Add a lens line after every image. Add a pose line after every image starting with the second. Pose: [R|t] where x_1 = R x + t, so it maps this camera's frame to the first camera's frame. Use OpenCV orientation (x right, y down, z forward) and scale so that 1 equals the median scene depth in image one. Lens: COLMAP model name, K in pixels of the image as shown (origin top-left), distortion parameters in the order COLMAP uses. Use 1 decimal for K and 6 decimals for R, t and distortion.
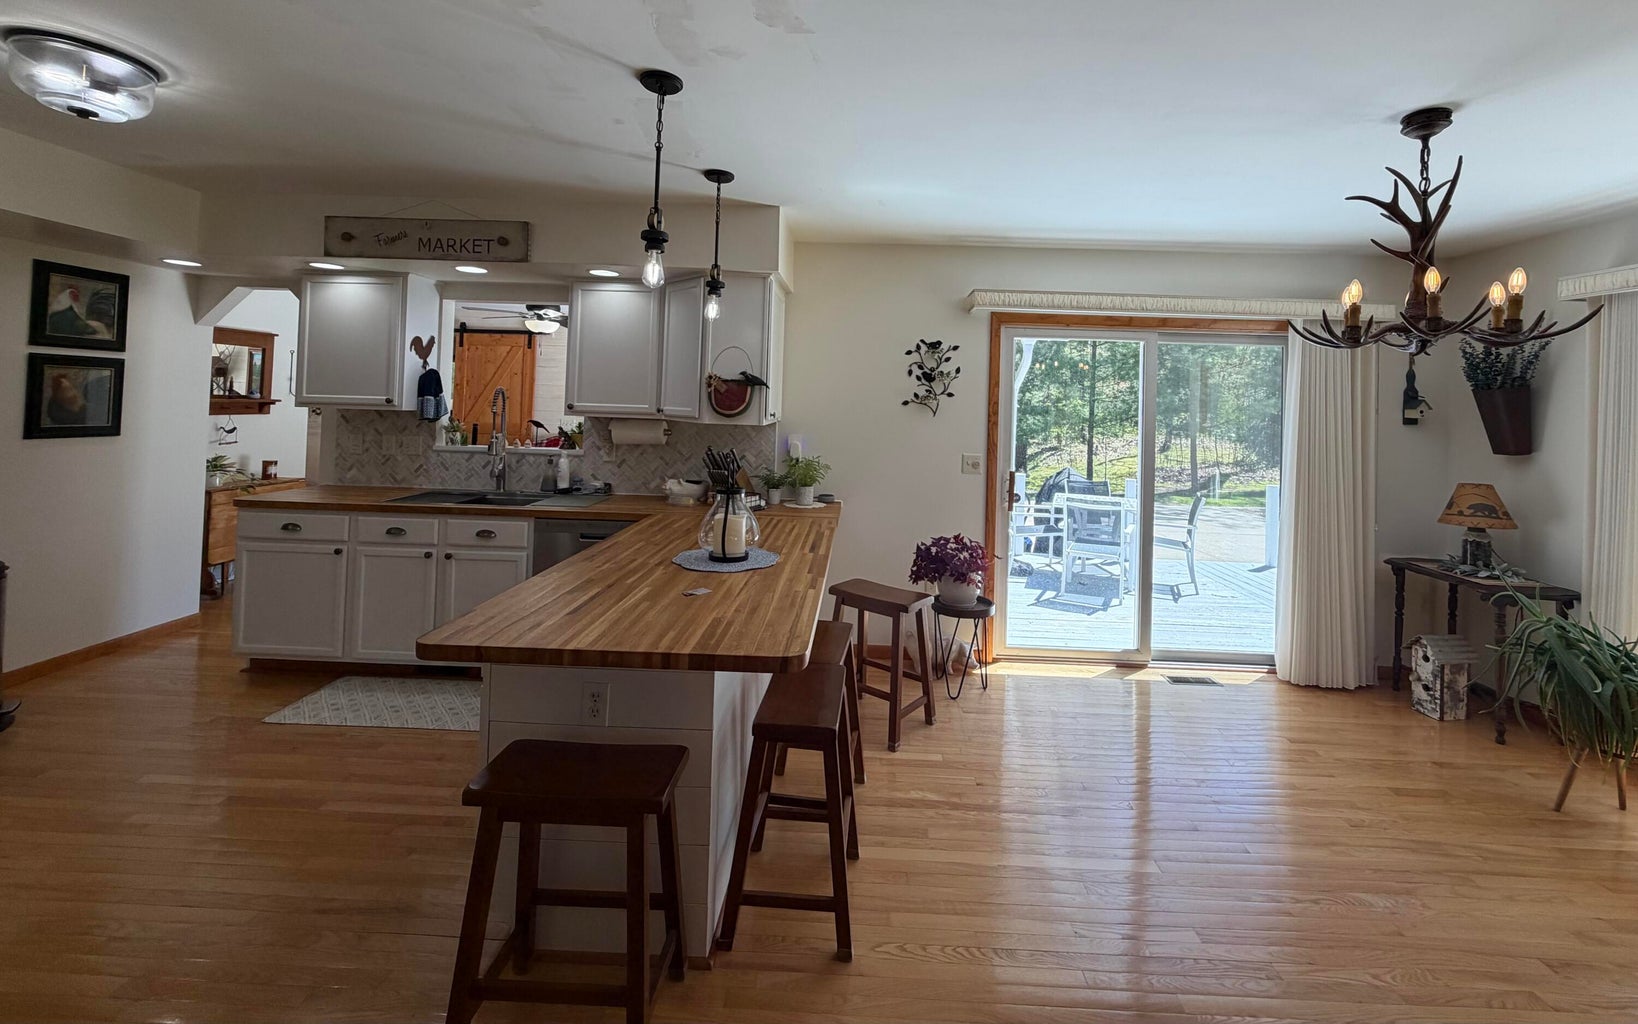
lens RADIAL K [[674.7, 0, 844.8], [0, 674.7, 391.6], [0, 0, 1]] dist [0.000735, 0.000325]
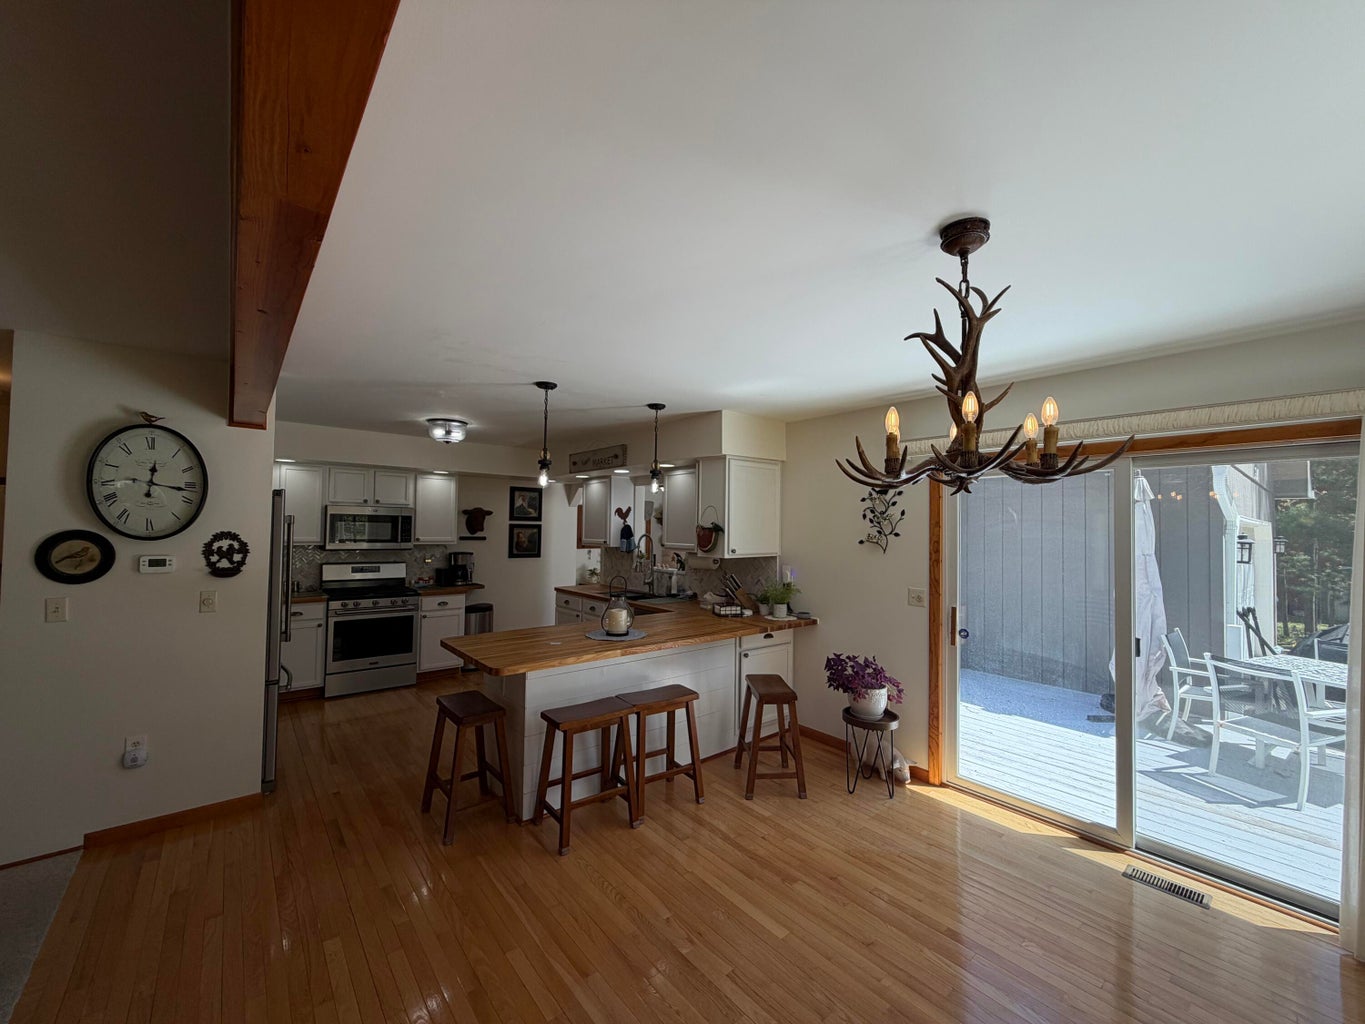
lens RADIAL K [[543.1, 0, 680.1], [0, 543.1, 514.9], [0, 0, 1]] dist [-0.000854, 0.000489]
pose [[0.653831, -0.040624, -0.755549, 0.642956], [0.021381, 0.999151, -0.035219, -0.004369], [0.756338, 0.006873, 0.654145, 0.132988]]
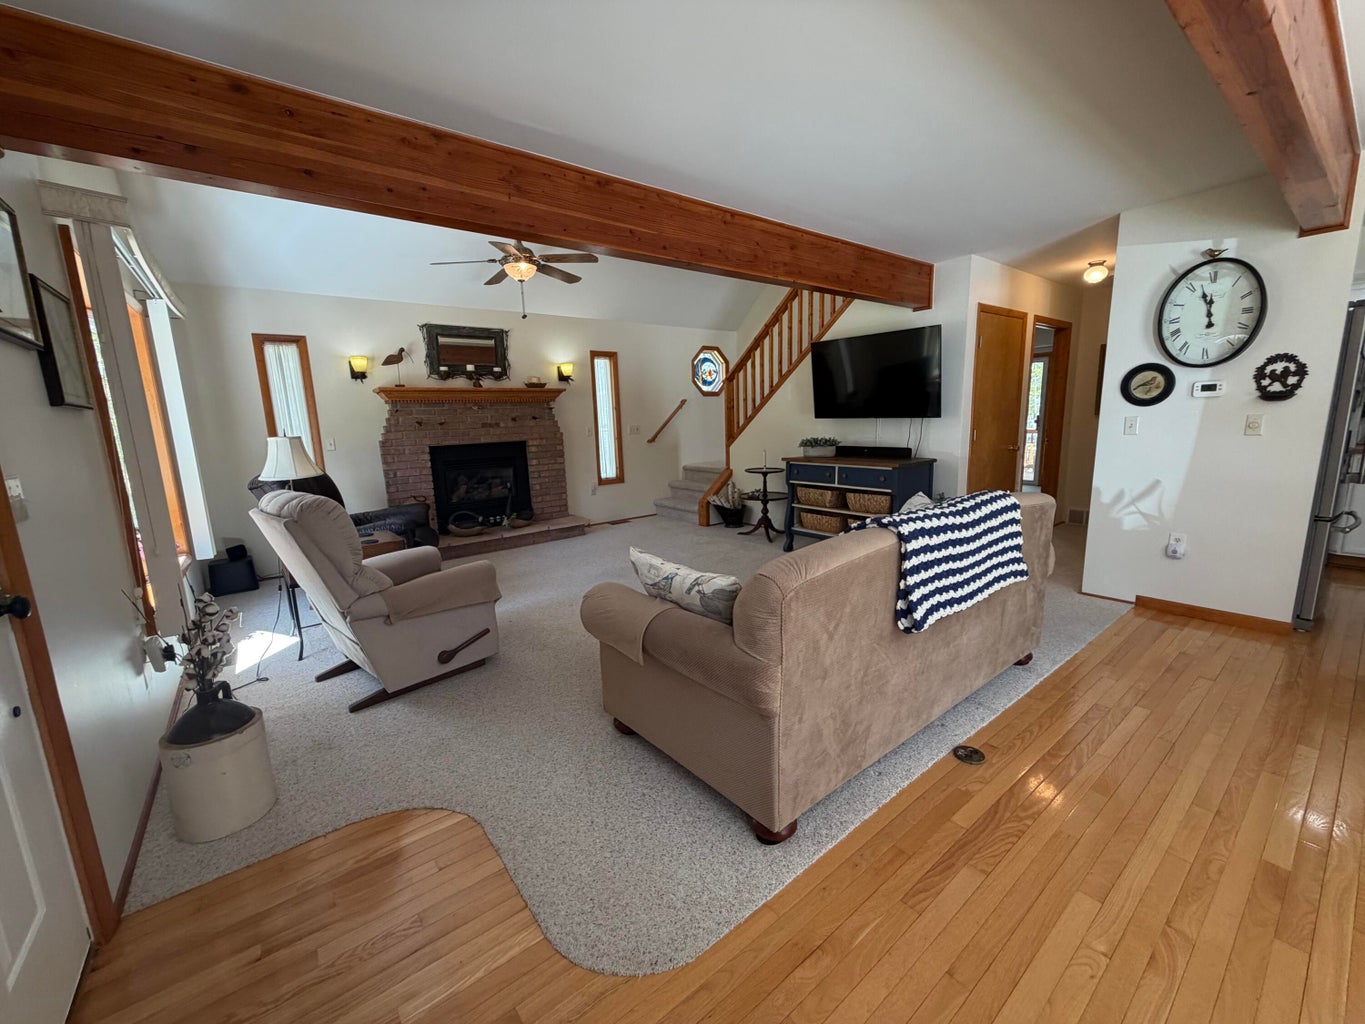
lens RADIAL K [[543.1, 0, 678.9], [0, 543.1, 512.8], [0, 0, 1]] dist [-0.000854, 0.000489]
pose [[-0.780349, 0.102780, -0.616840, 0.781593], [0.021376, 0.990209, 0.137949, 0.076091], [0.624979, 0.094463, -0.774905, 0.232198]]
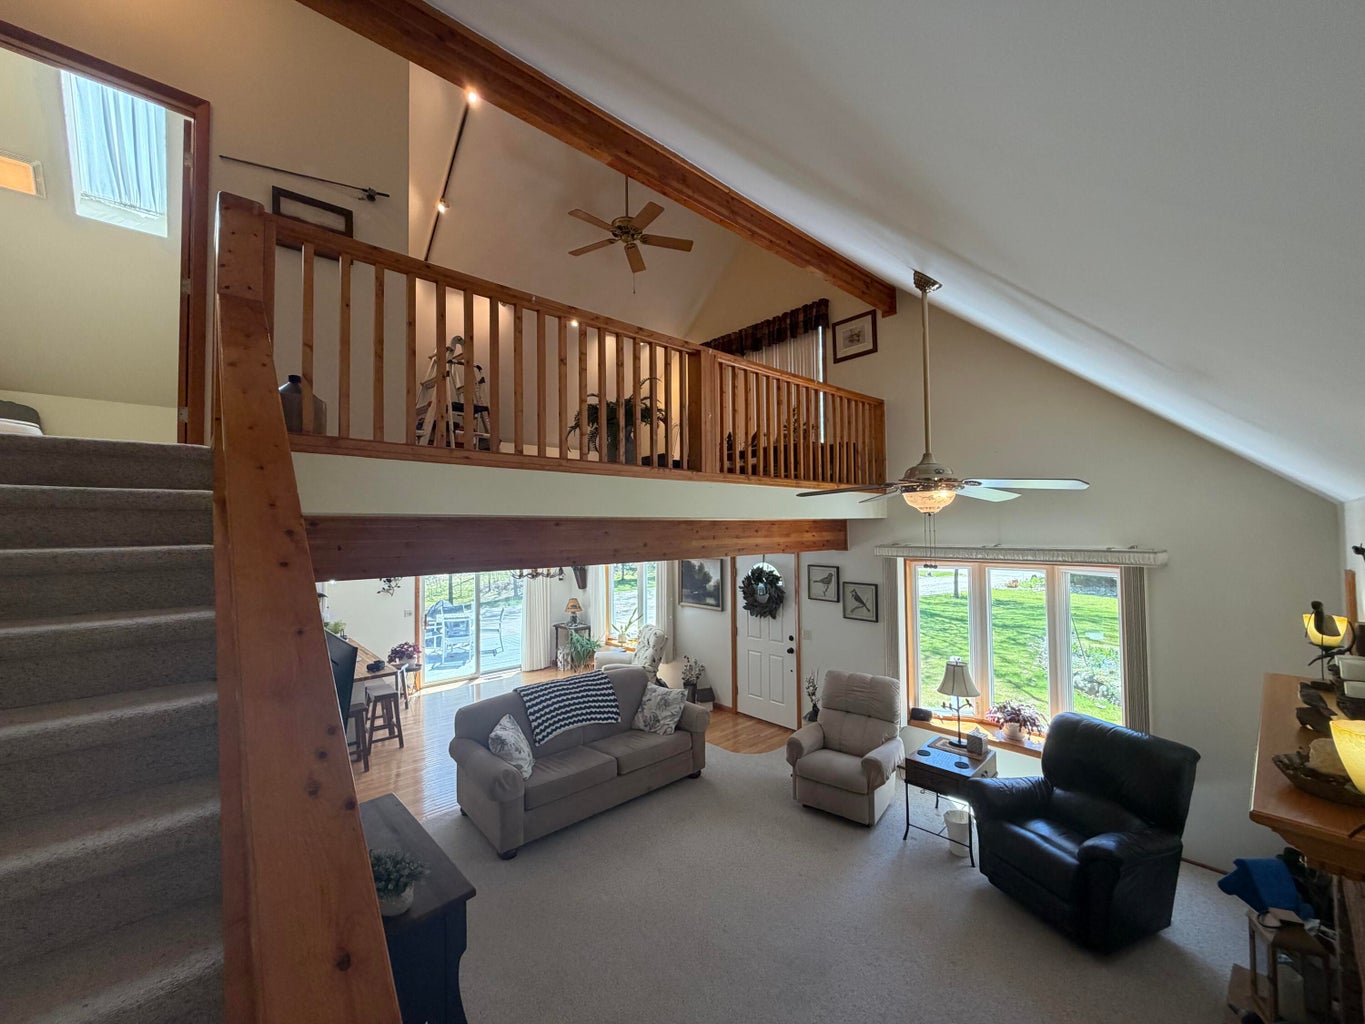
lens RADIAL K [[543.1, 0, 681.3], [0, 543.1, 516.2], [0, 0, 1]] dist [-0.000854, 0.000489]
pose [[0.726942, -0.022048, 0.686345, -0.477389], [0.019072, 0.999747, 0.011916, -0.272796], [-0.686434, 0.004428, 0.727179, -1.228428]]
